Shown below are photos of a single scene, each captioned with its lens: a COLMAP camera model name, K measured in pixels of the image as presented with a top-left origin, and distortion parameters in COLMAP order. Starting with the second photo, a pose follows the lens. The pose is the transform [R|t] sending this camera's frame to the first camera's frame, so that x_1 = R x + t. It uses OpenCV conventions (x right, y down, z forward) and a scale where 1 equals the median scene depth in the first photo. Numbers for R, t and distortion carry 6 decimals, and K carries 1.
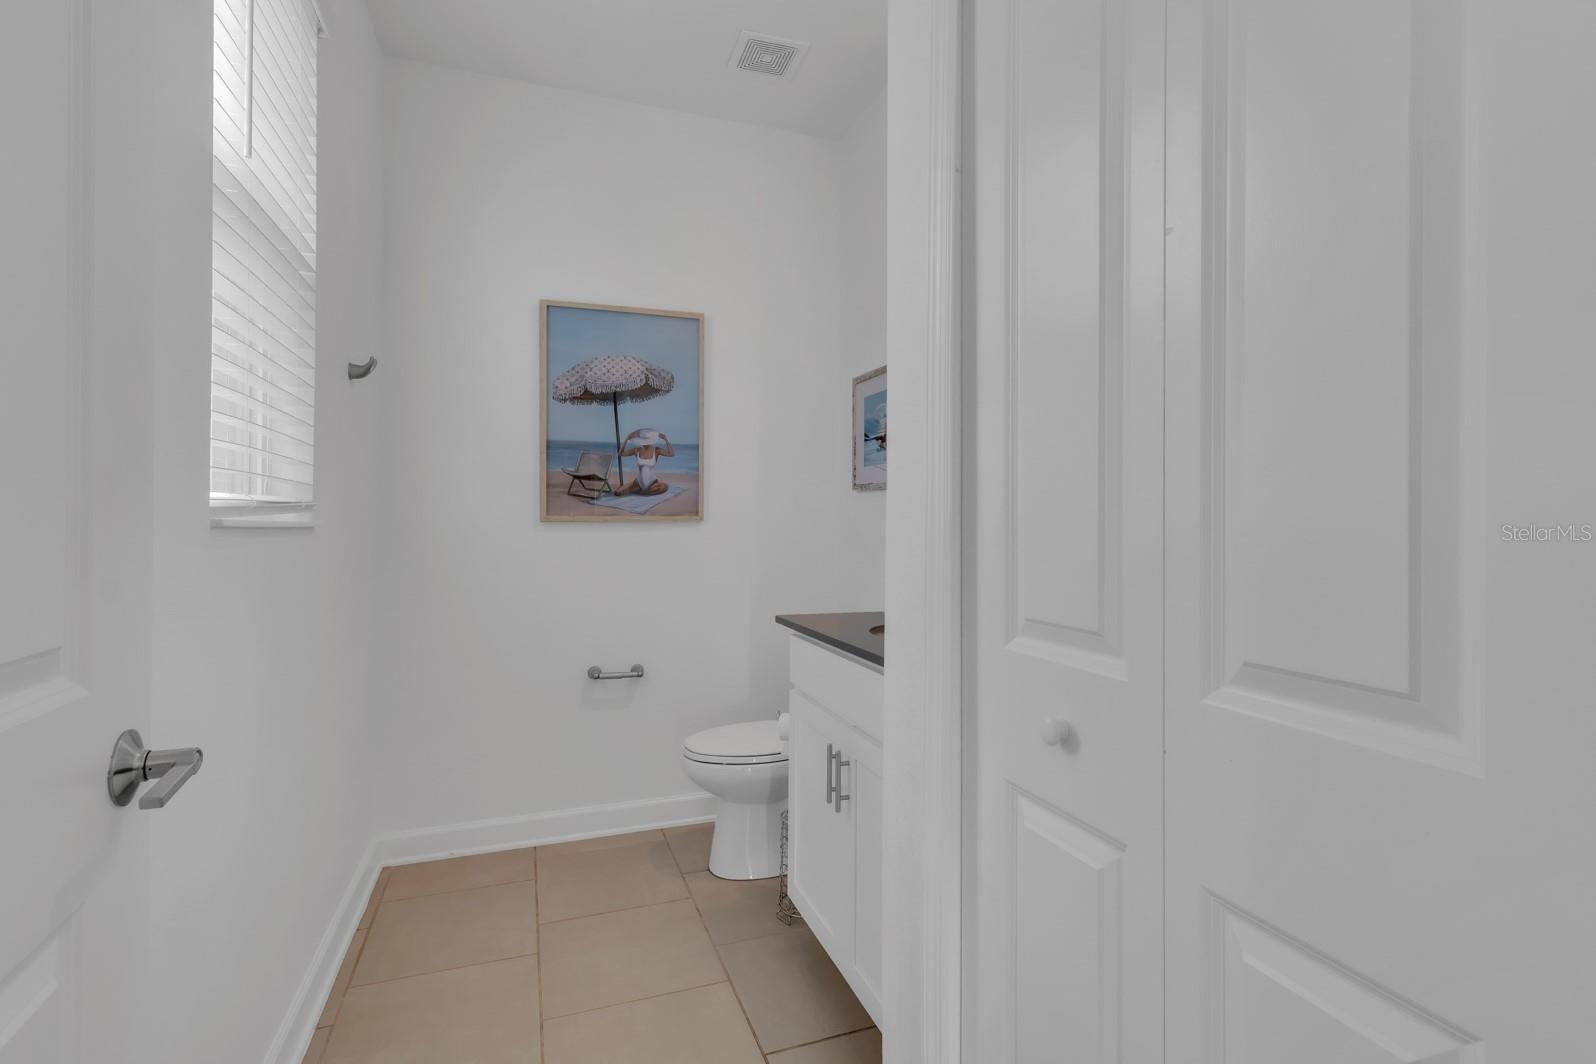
lens RADIAL K [[756.1, 0, 794.2], [0, 756.1, 533.7], [0, 0, 1]] dist [0.000678, 0.006775]
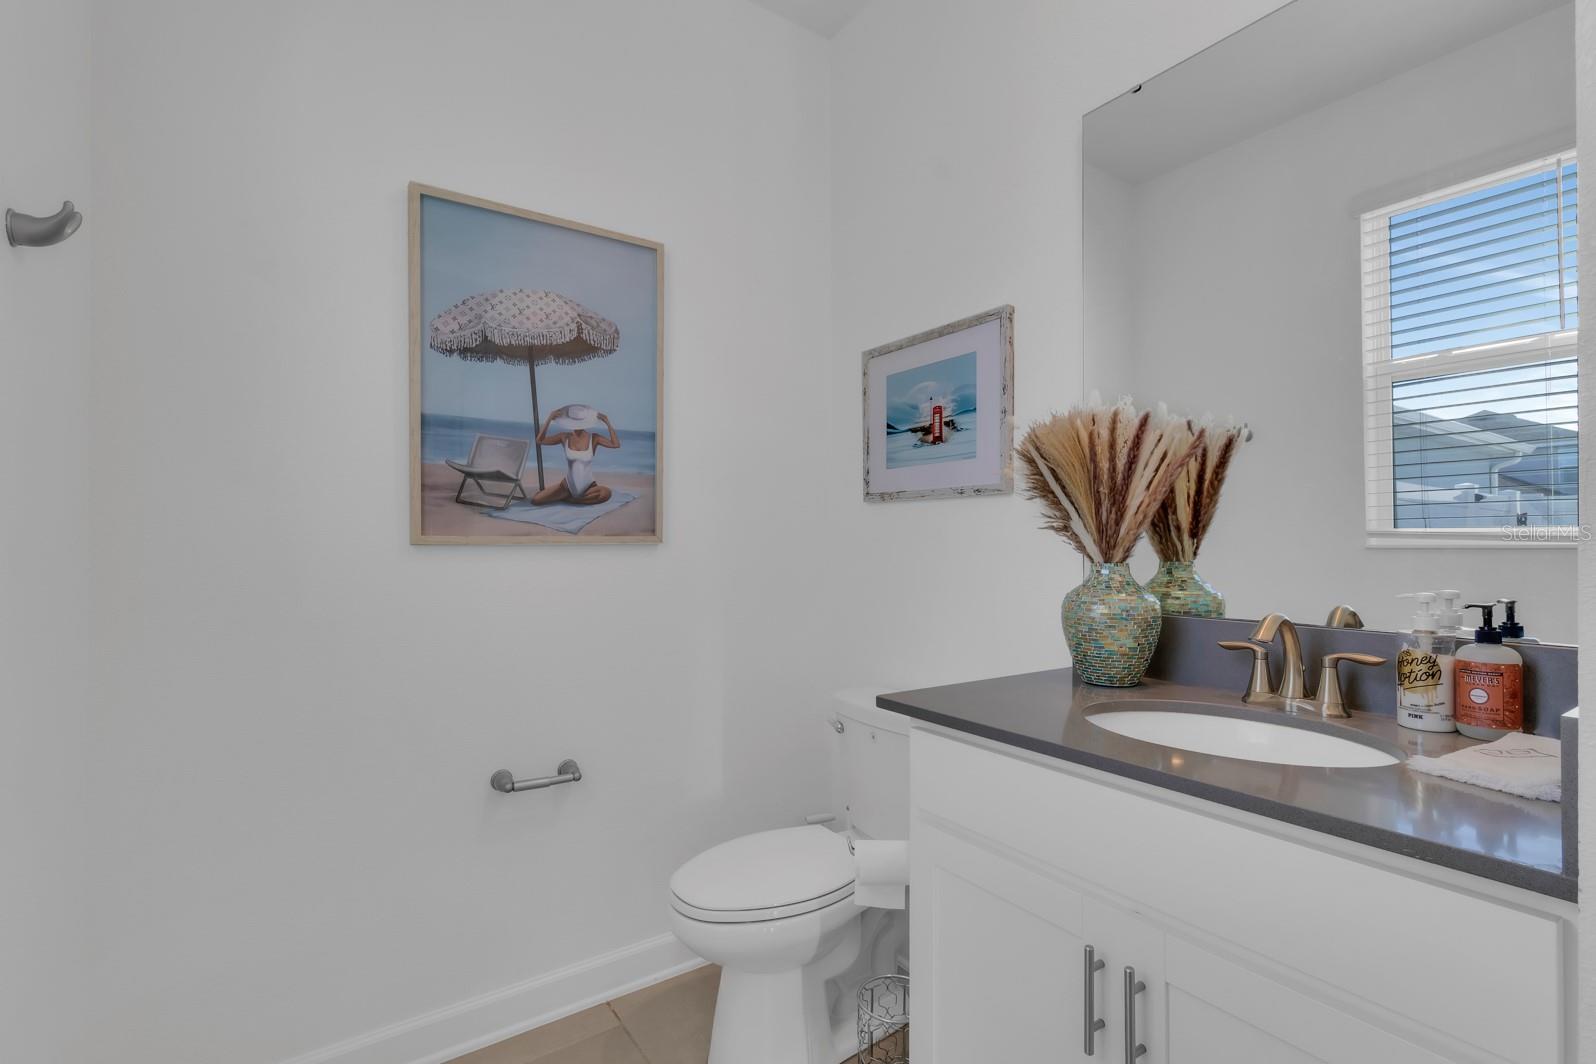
lens RADIAL K [[756.1, 0, 816.8], [0, 756.1, 551.8], [0, 0, 1]] dist [0.000678, 0.006775]
pose [[0.964793, -0.007041, 0.262917, -0.171763], [0.008529, 0.999953, -0.004521, -0.004856], [-0.262873, 0.006605, 0.964808, 0.307181]]
